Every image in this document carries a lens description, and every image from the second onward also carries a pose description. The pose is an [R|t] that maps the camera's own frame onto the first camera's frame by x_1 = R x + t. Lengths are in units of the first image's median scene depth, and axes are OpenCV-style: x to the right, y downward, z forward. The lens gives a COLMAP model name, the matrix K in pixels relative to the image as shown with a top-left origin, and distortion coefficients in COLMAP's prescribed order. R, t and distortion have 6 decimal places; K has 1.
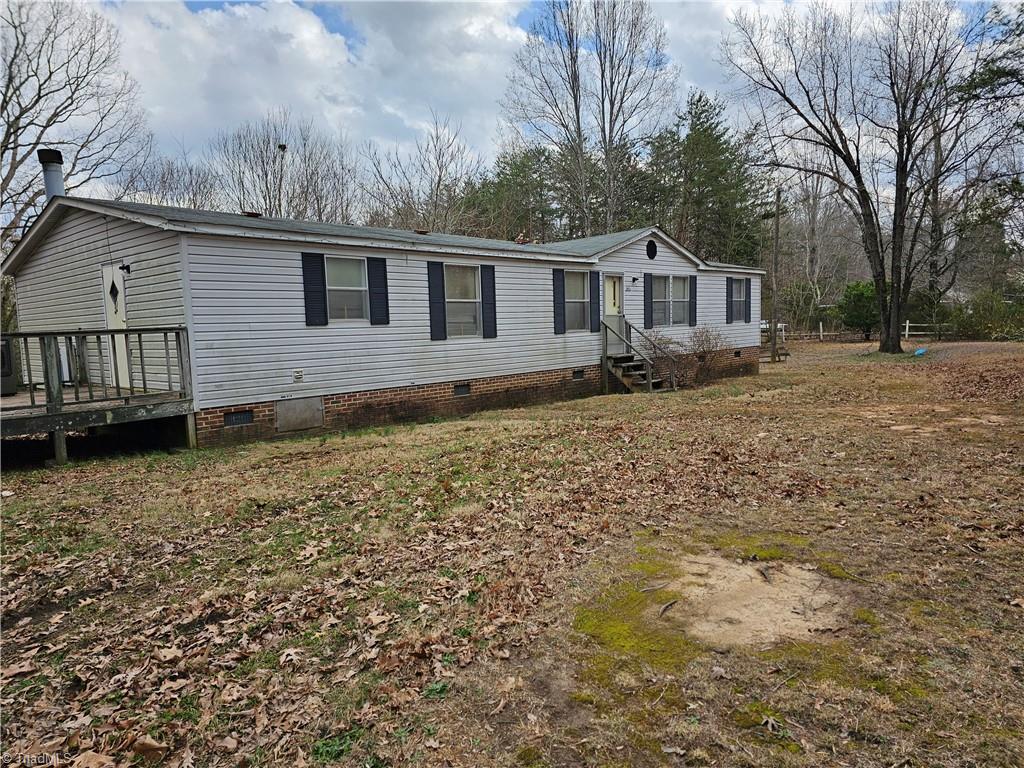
lens RADIAL K [[686.5, 0, 506.7], [0, 686.5, 391.9], [0, 0, 1]] dist [0.048643, -0.003305]
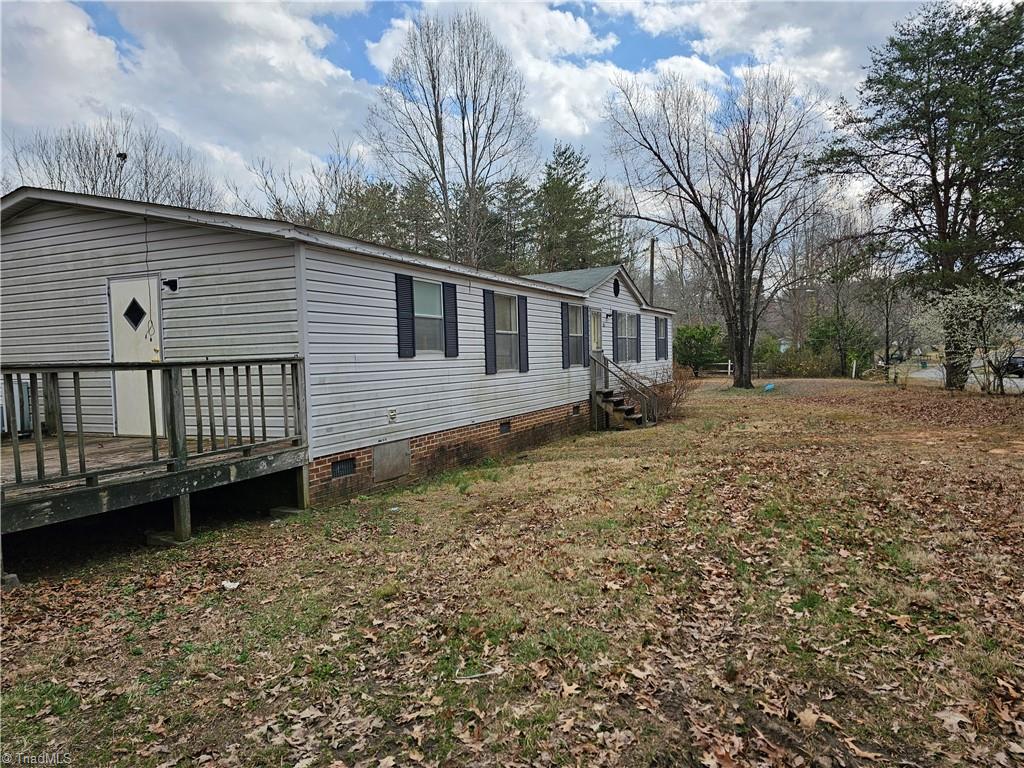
lens RADIAL K [[686.5, 0, 512.3], [0, 686.5, 387.2], [0, 0, 1]] dist [0.048643, -0.003305]
pose [[0.951081, -0.006447, 0.308873, -0.381228], [0.025556, 0.997997, -0.057861, -0.004748], [-0.307881, 0.062924, 0.949342, 0.128715]]
